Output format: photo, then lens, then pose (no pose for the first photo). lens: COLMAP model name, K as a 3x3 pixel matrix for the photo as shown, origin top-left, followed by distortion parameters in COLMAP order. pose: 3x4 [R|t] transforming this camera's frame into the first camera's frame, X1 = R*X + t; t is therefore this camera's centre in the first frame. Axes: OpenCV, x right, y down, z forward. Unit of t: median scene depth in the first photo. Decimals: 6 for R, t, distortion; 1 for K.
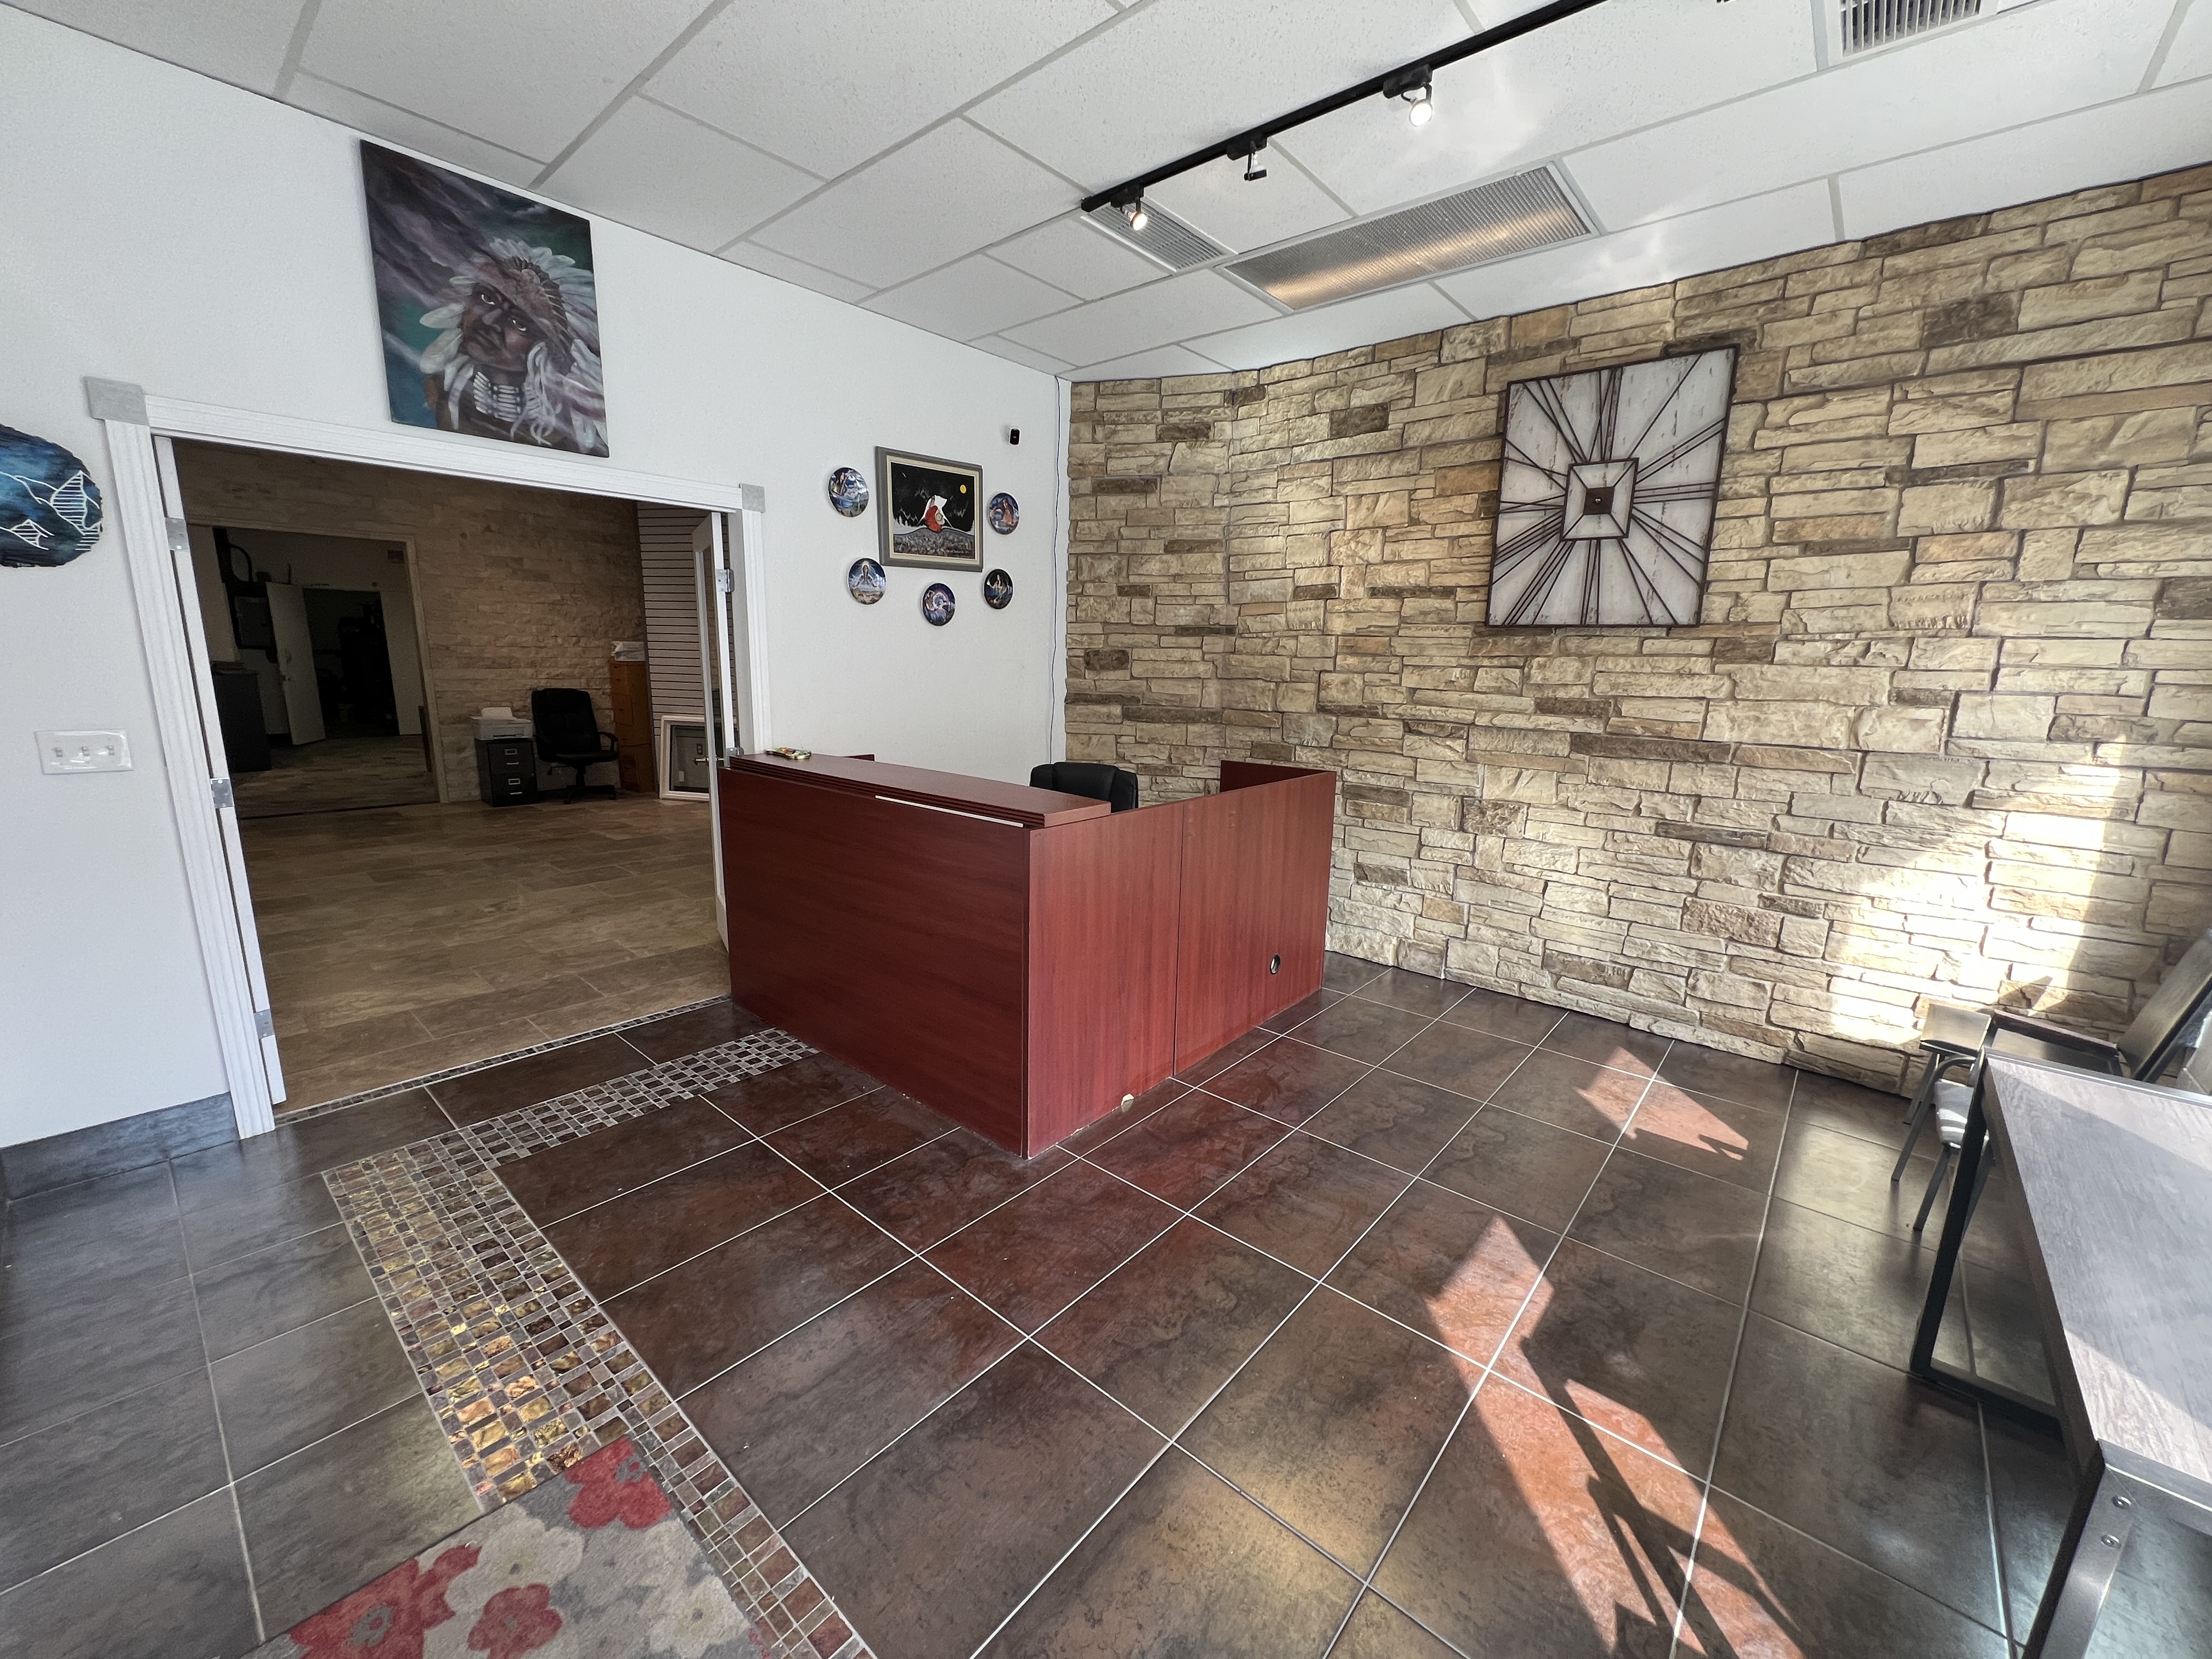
lens RADIAL K [[877.3, 0, 1106.0], [0, 877.3, 829.5], [0, 0, 1]] dist [-0.001323, -0.000305]
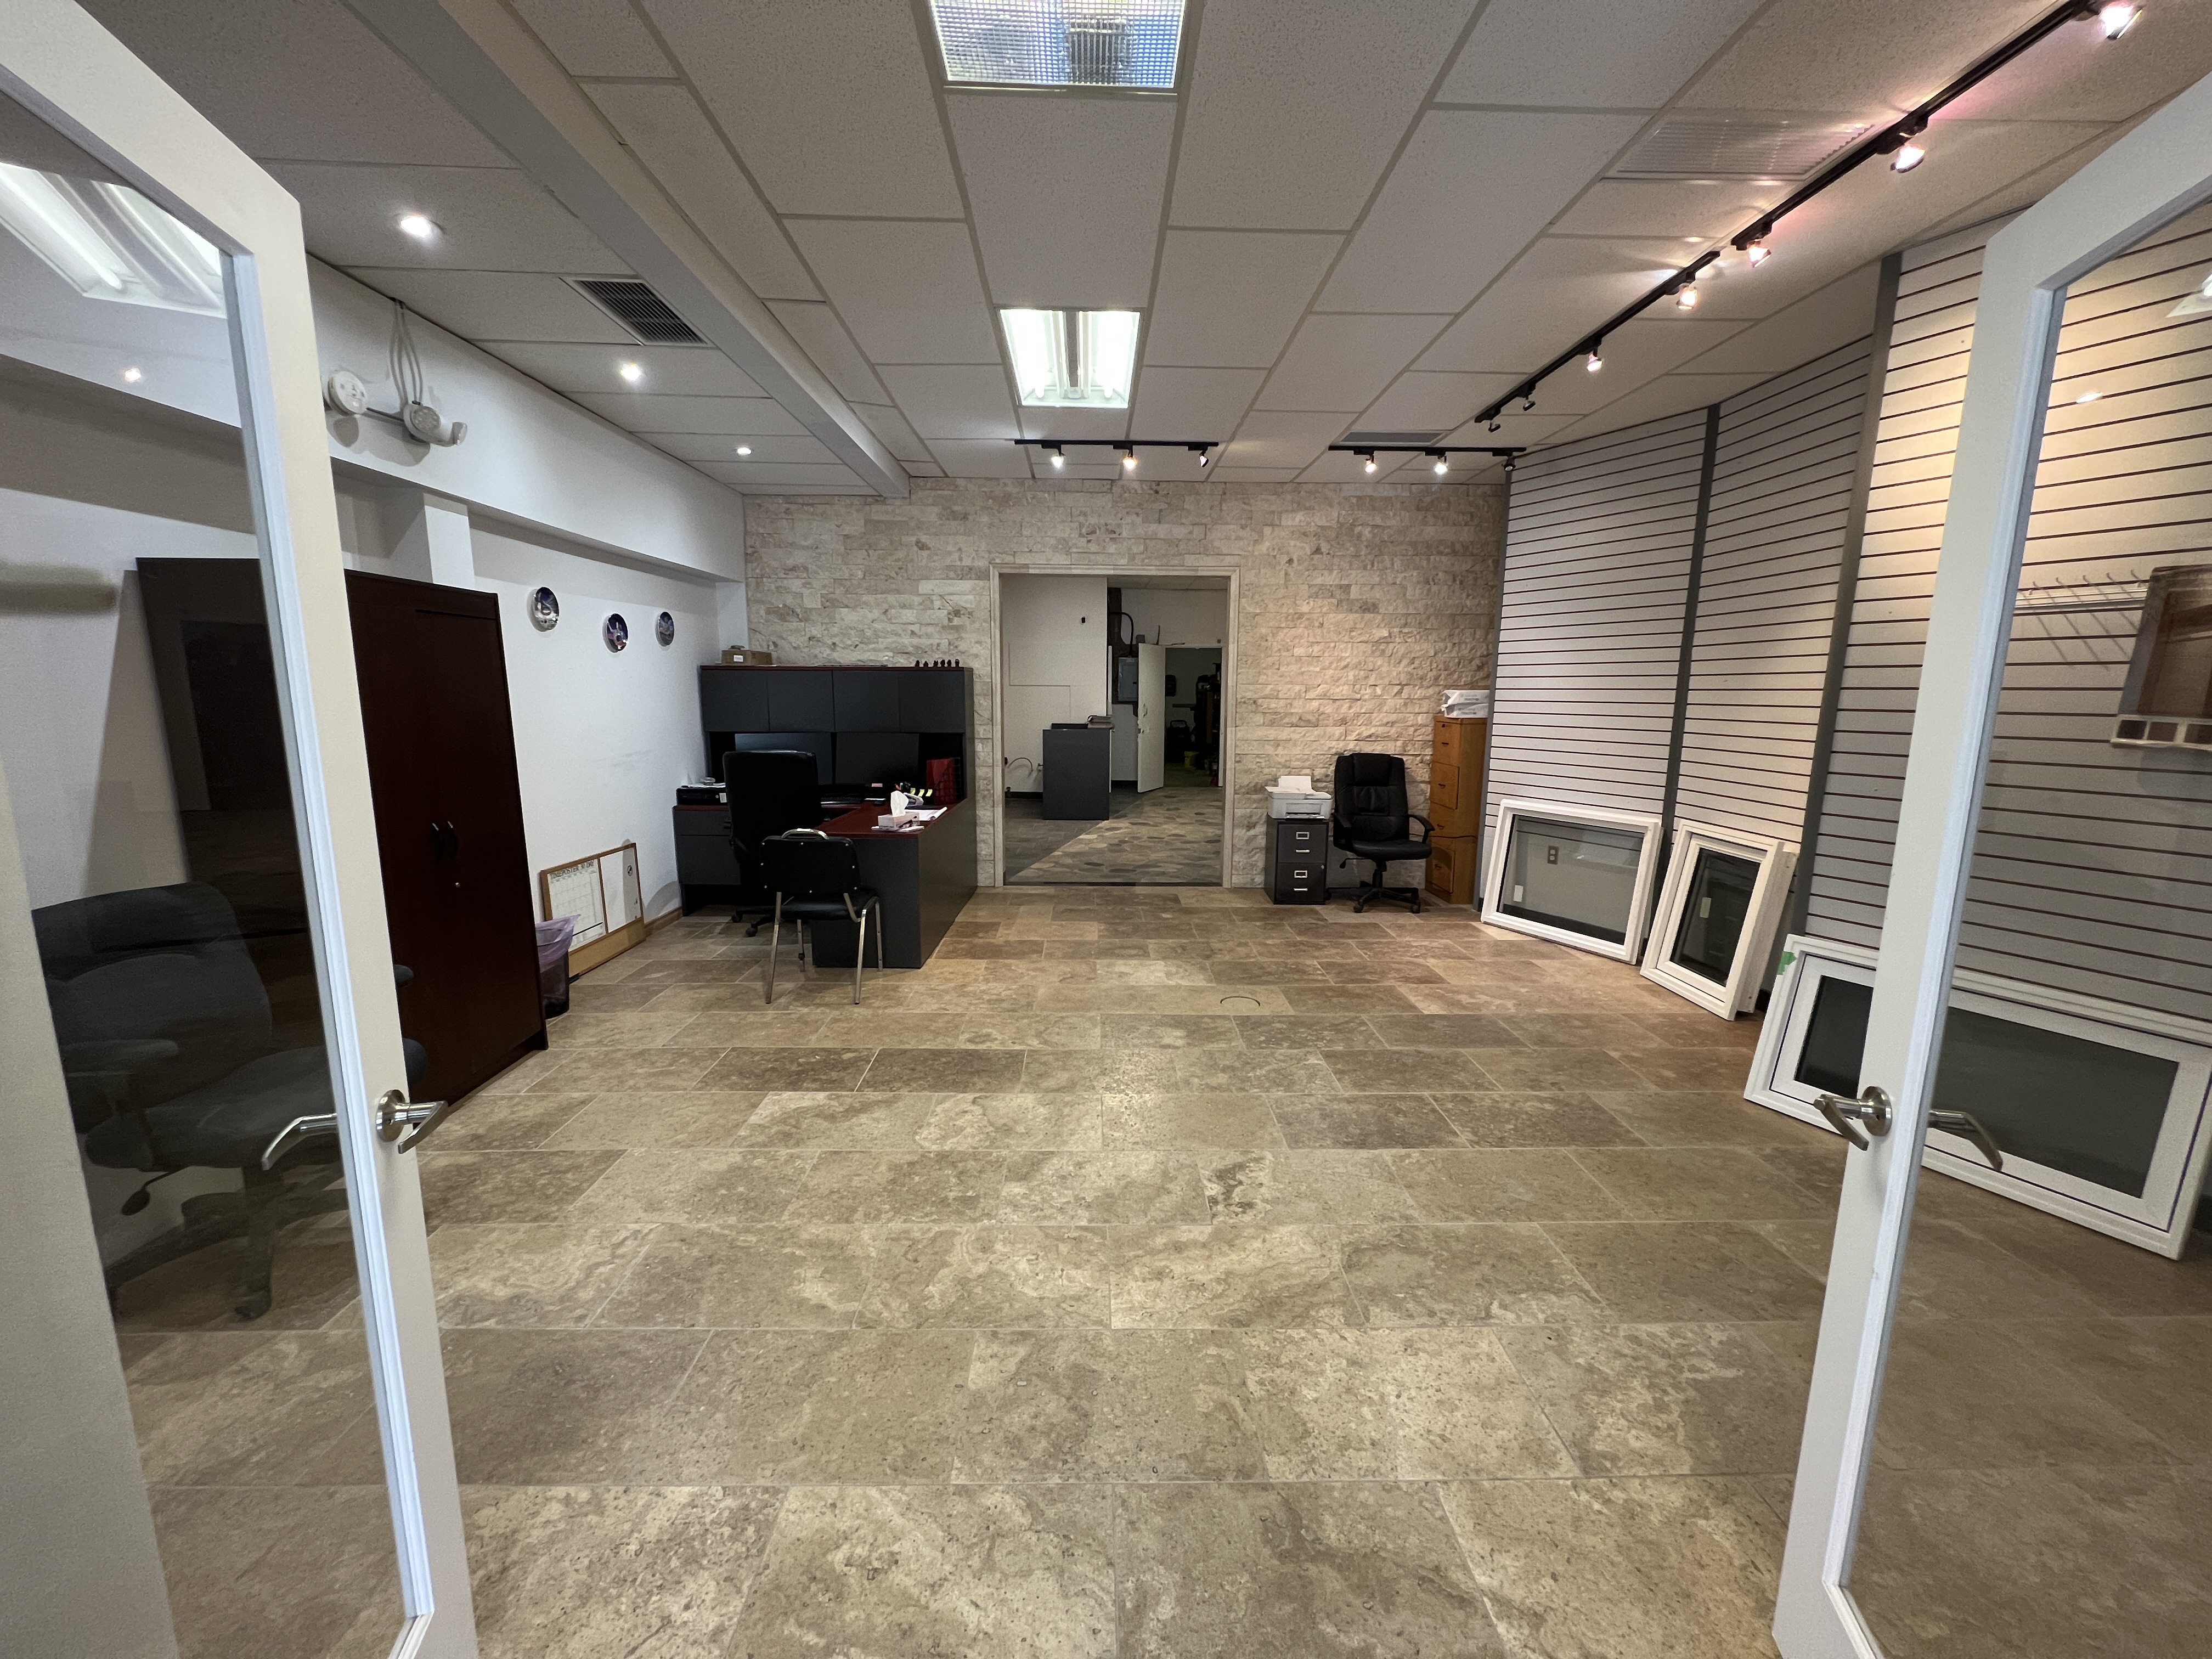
lens RADIAL K [[867.0, 0, 1106.0], [0, 867.0, 829.5], [0, 0, 1]] dist [0.001742, 0.000597]
pose [[0.672860, 0.098322, -0.733206, -0.476344], [-0.137788, 0.990441, 0.006370, -0.149218], [0.726824, 0.096741, 0.679976, 0.716028]]
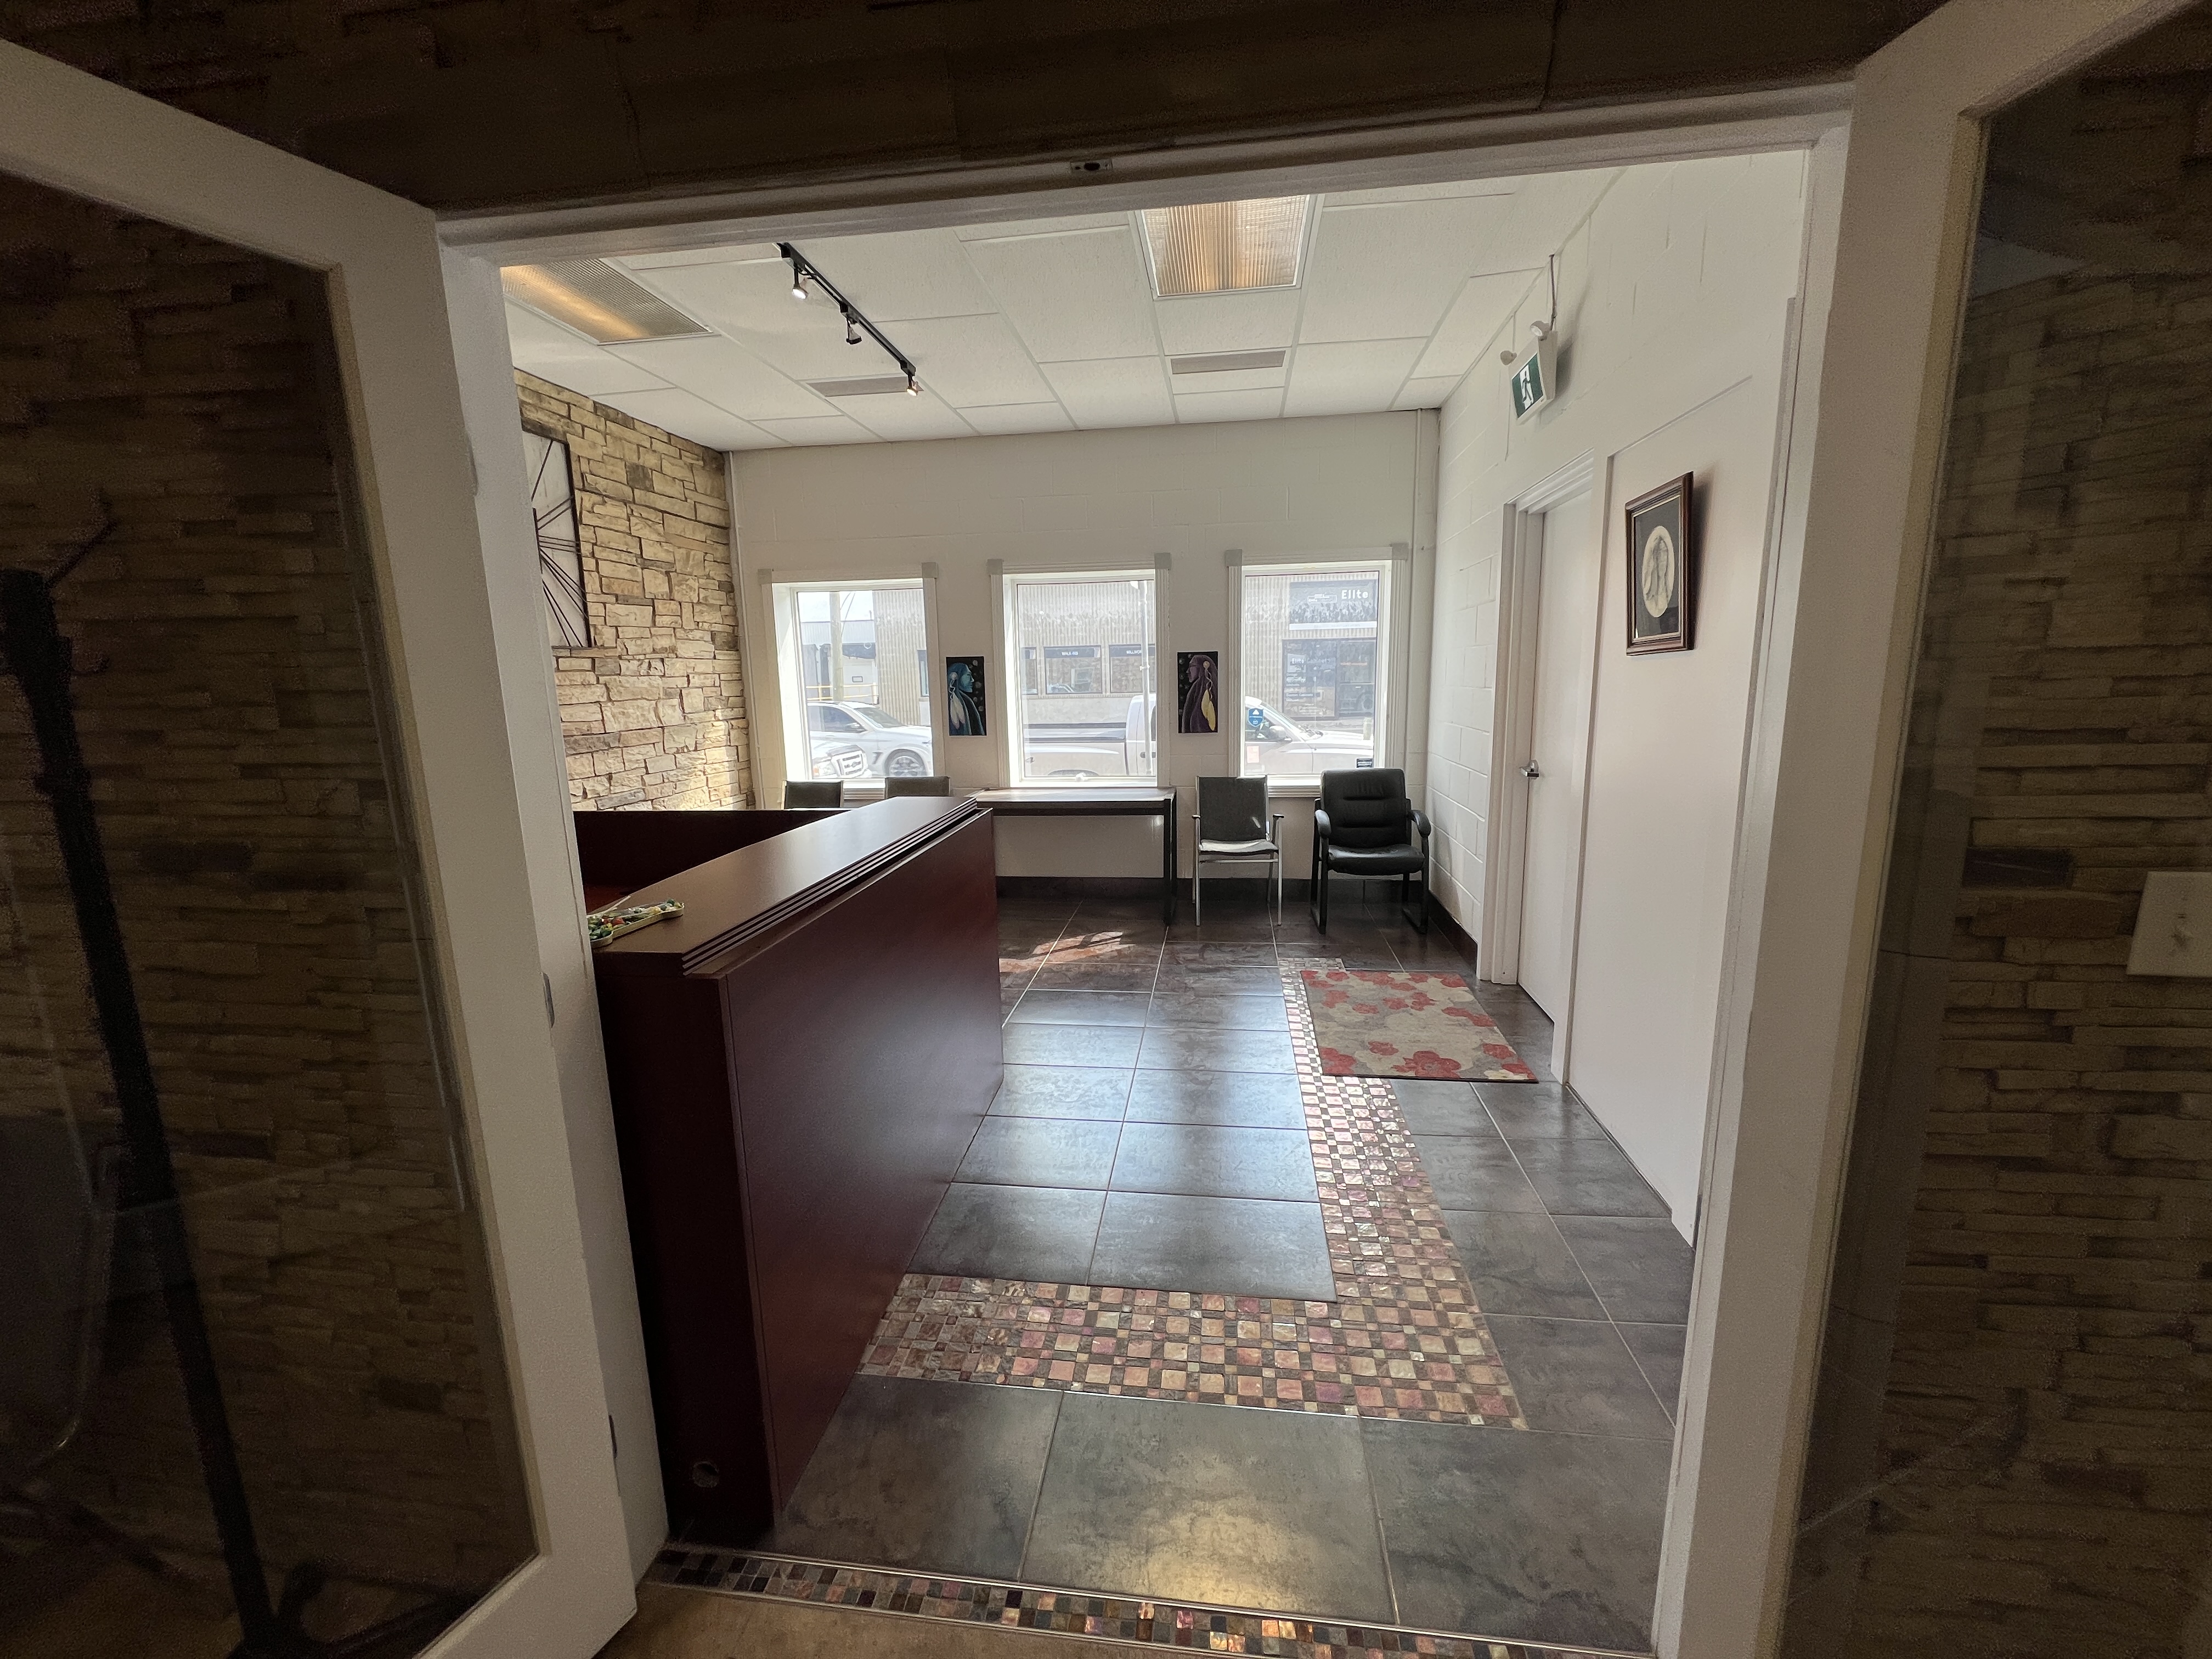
lens RADIAL K [[894.4, 0, 1117.5], [0, 894.4, 825.9], [0, 0, 1]] dist [0.000682, 0.000147]
pose [[-0.558796, -0.149722, 0.815678, -0.776525], [0.172701, 0.940995, 0.291036, -0.198228], [-0.811124, 0.303498, -0.499967, 0.934806]]
